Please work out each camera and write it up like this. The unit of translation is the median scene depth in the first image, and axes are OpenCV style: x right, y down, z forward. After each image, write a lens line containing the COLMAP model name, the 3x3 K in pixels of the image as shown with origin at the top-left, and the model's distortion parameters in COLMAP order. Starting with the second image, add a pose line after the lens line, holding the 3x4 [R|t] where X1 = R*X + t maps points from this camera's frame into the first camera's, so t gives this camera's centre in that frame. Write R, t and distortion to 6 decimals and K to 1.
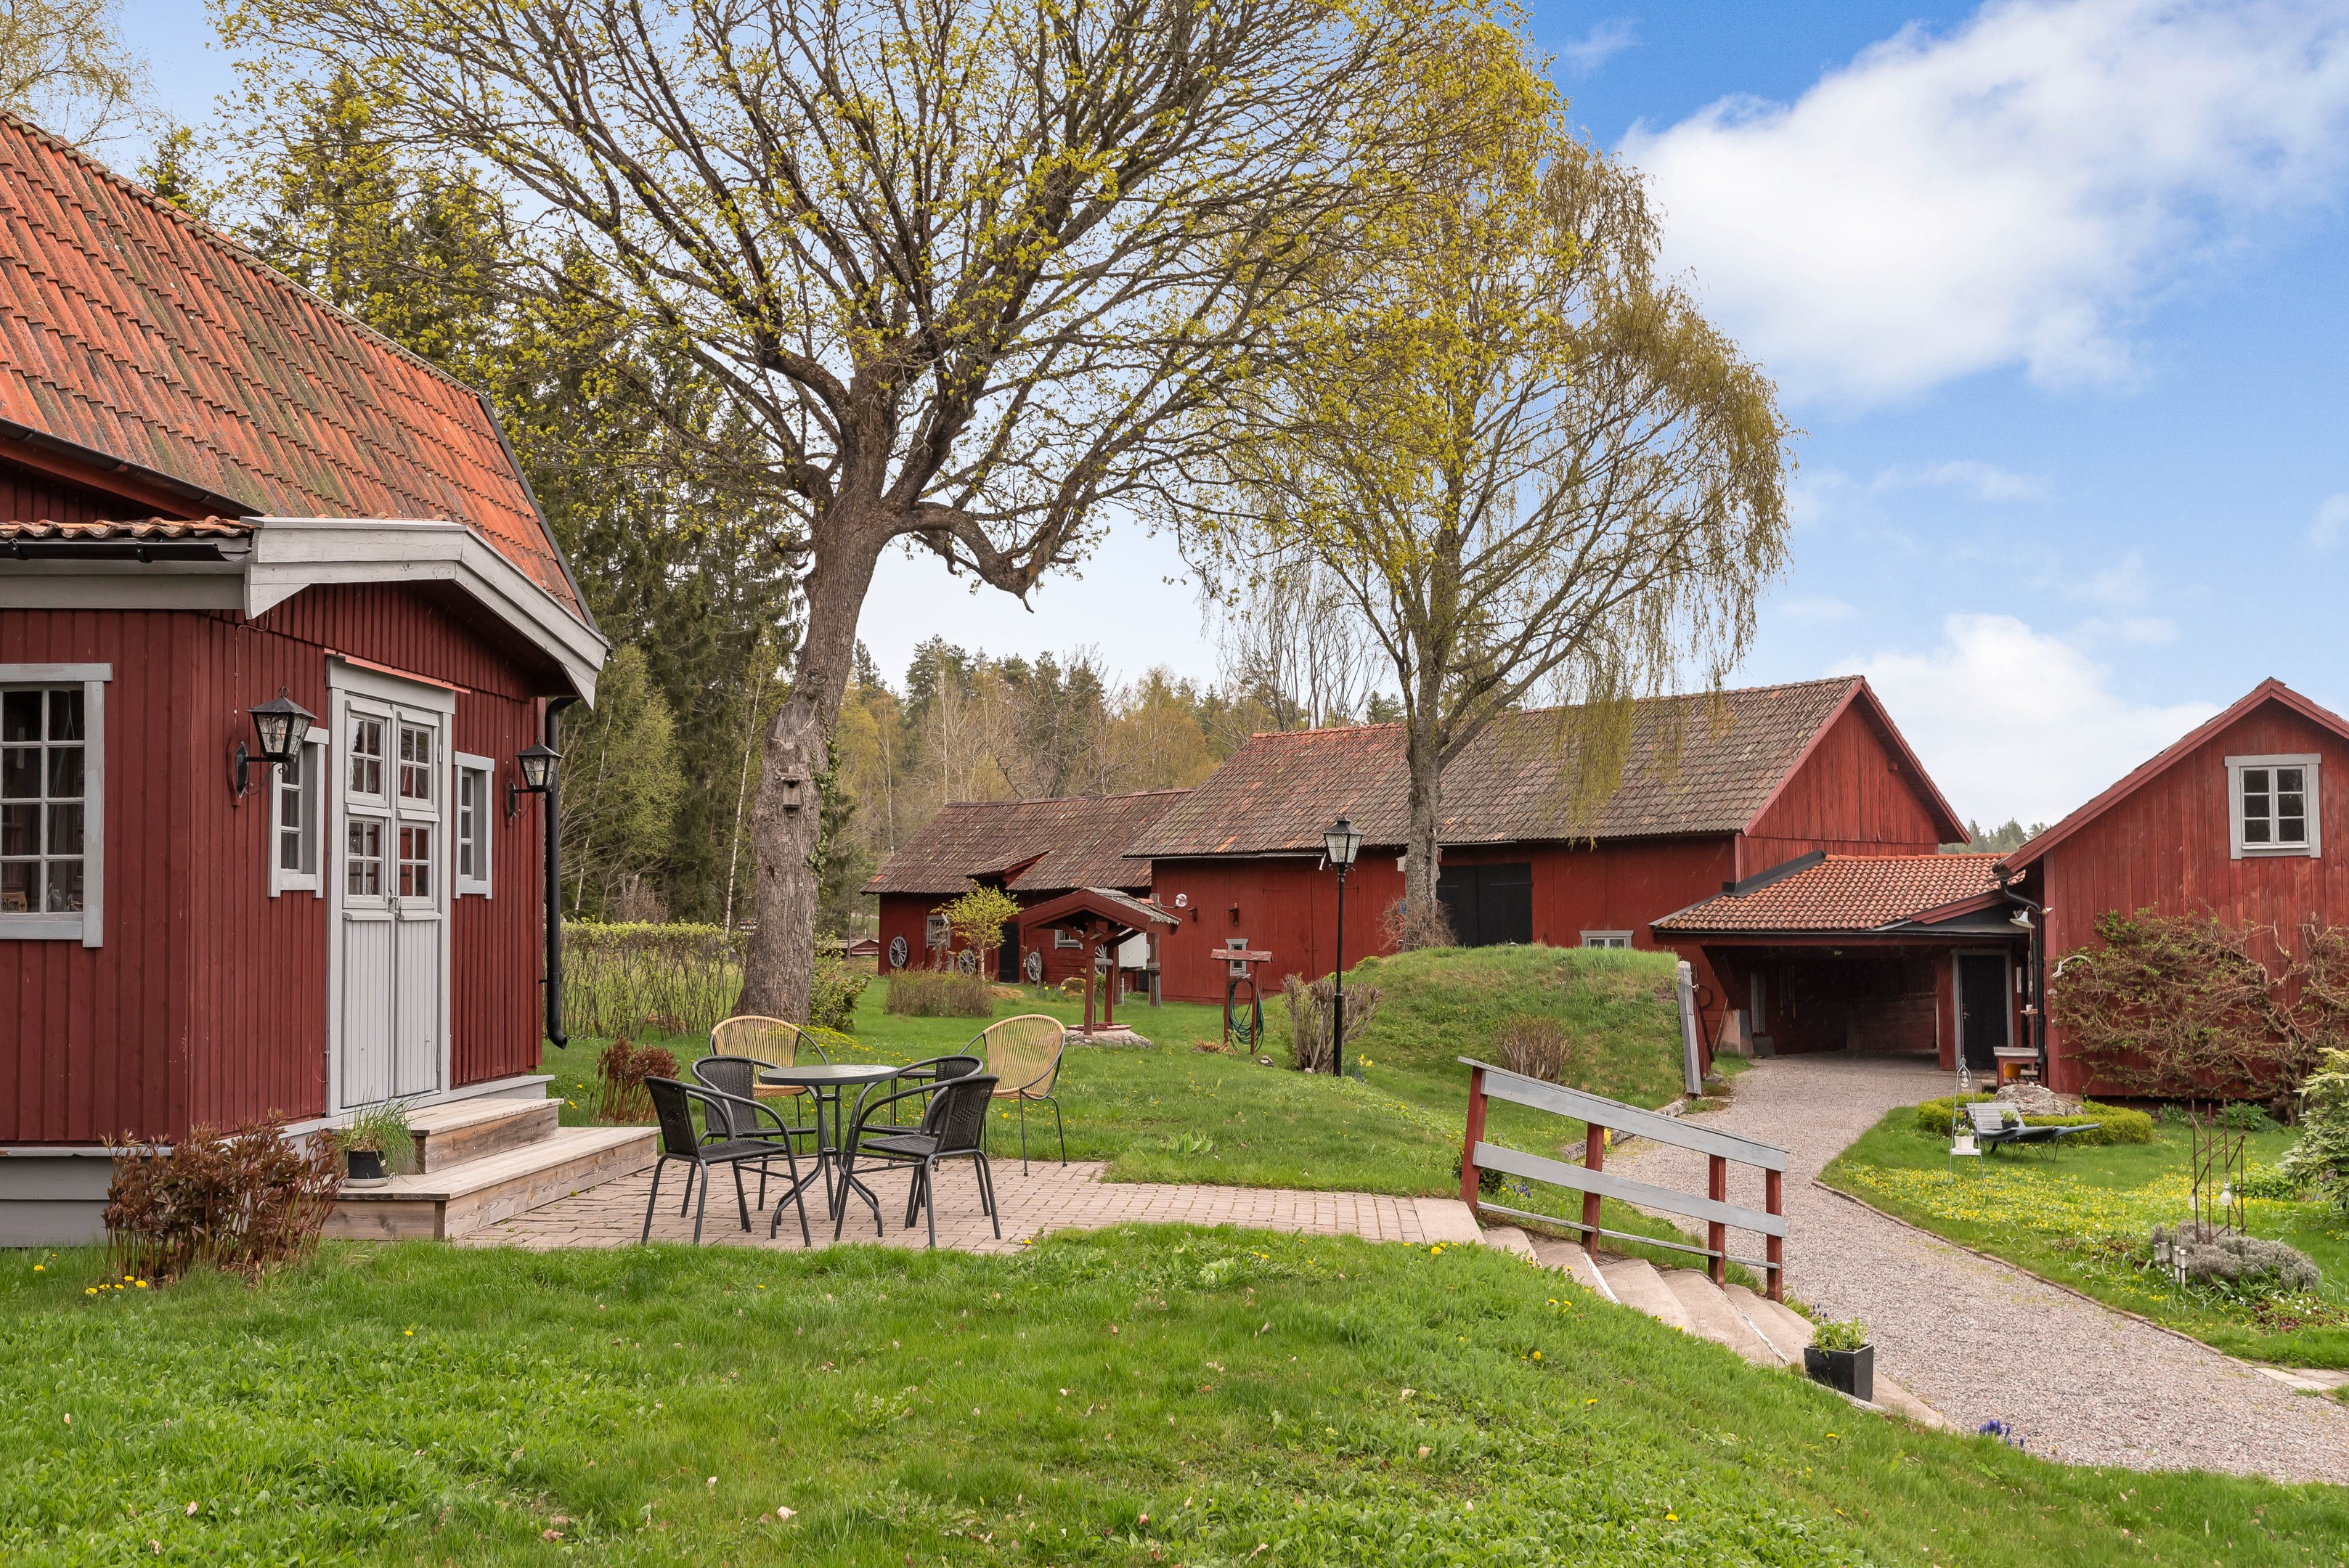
lens RADIAL K [[2193.2, 0, 1198.4], [0, 2193.2, 786.9], [0, 0, 1]] dist [-0.011793, 0.000000]
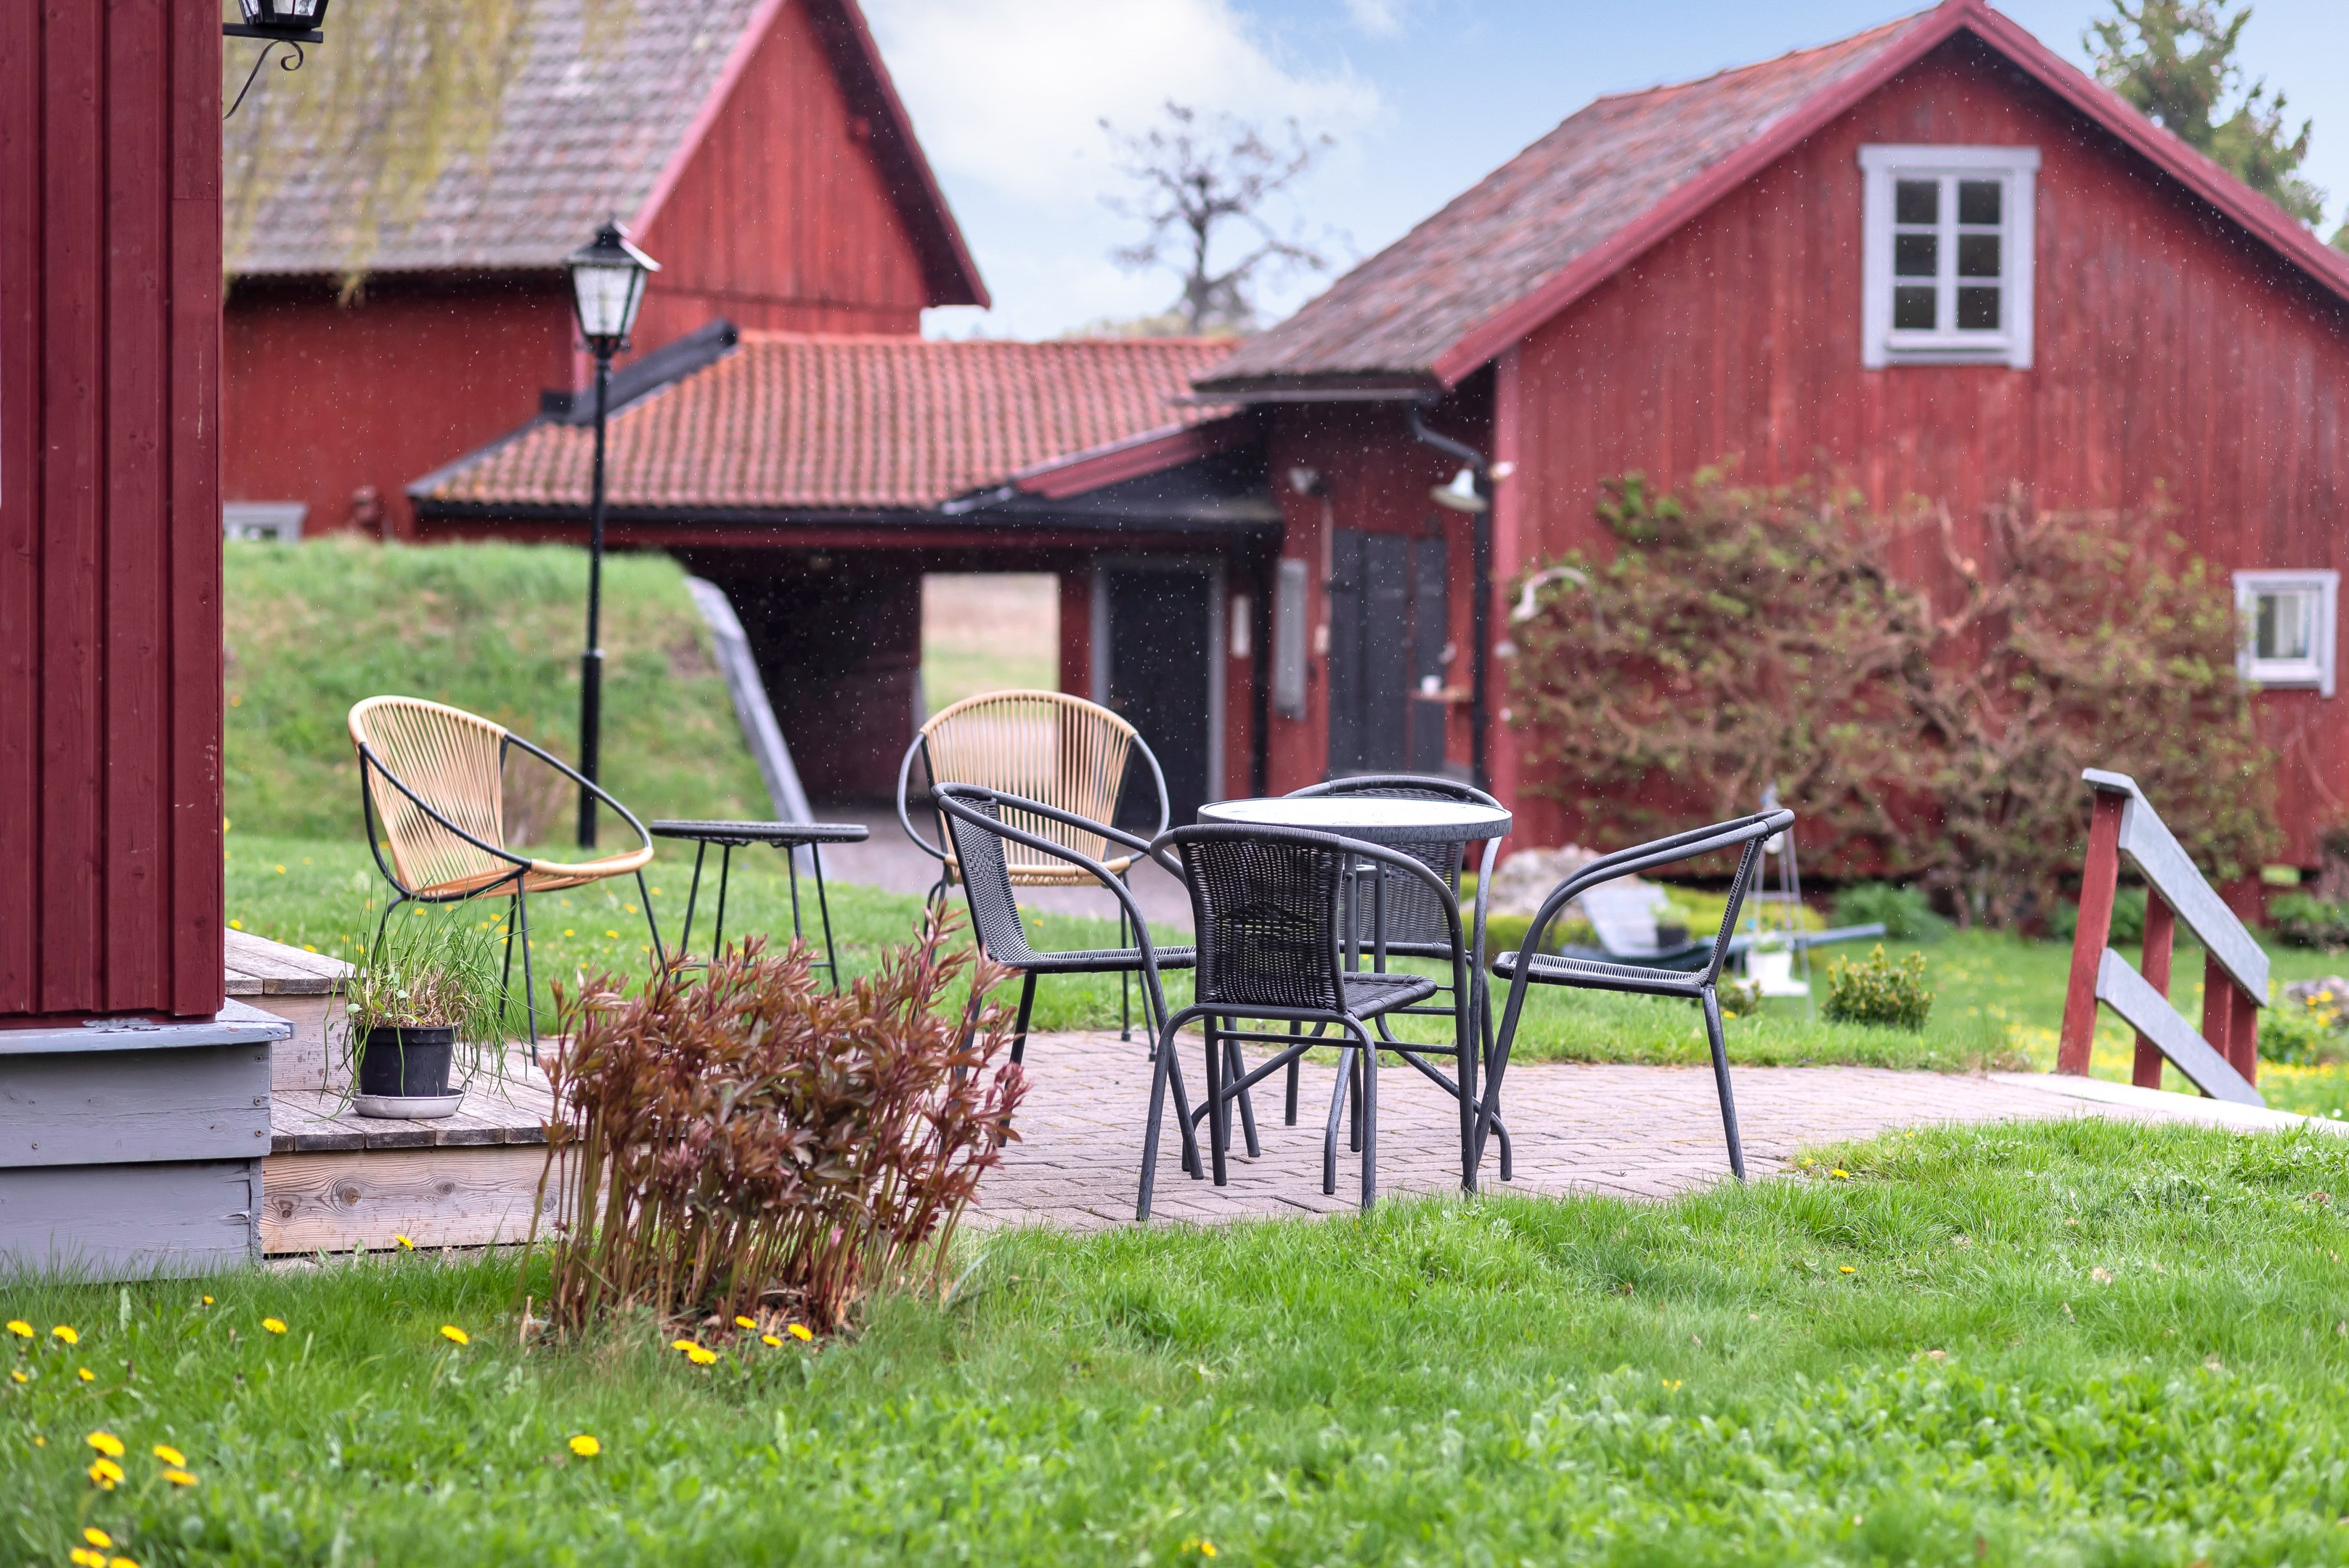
lens RADIAL K [[5595.7, 0, 1284.9], [0, 5595.7, 546.8], [0, 0, 1]] dist [-0.084659, 0.000000]
pose [[0.877787, 0.005766, 0.479016, -0.207506], [-0.040439, 0.997250, 0.062099, 0.002197], [-0.477341, -0.073880, 0.875607, 0.009002]]
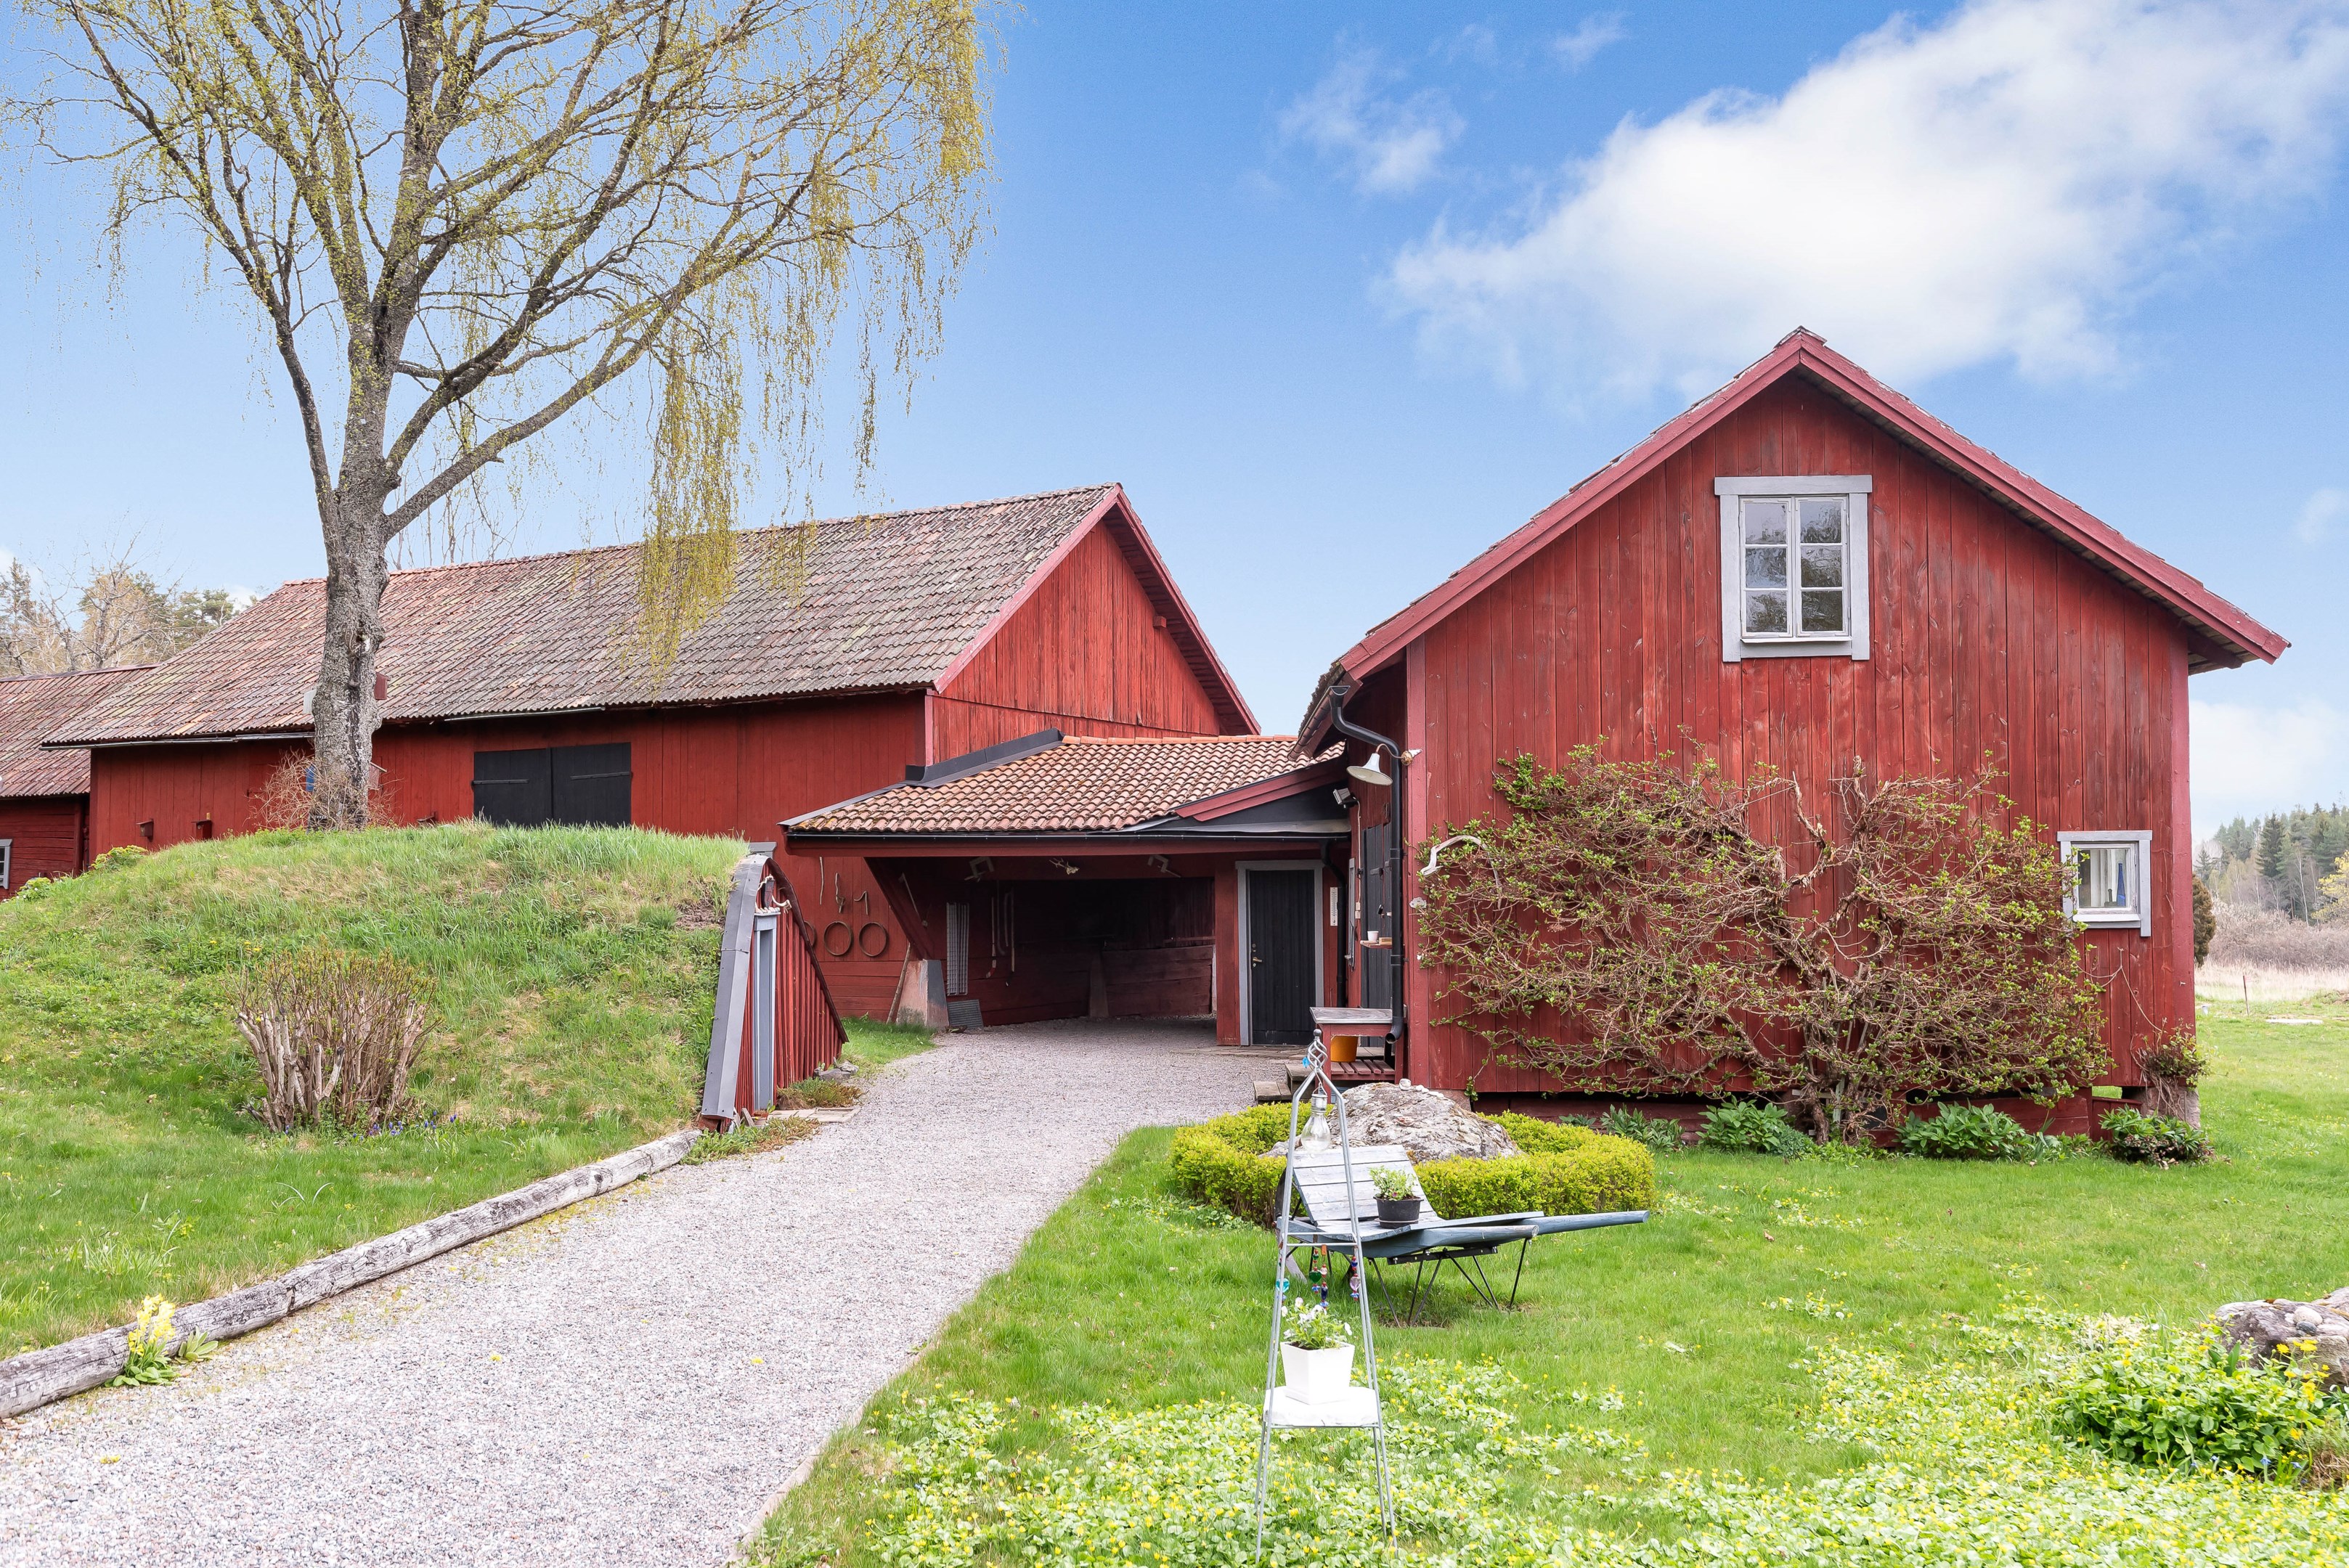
lens RADIAL K [[2193.2, 0, 1176.0], [0, 2193.2, 796.4], [0, 0, 1]] dist [-0.011793, 0.000000]
pose [[0.952869, 0.010925, 0.303184, 0.169697], [-0.015872, 0.999778, 0.013858, 0.061111], [-0.302965, -0.018017, 0.952831, 0.506429]]
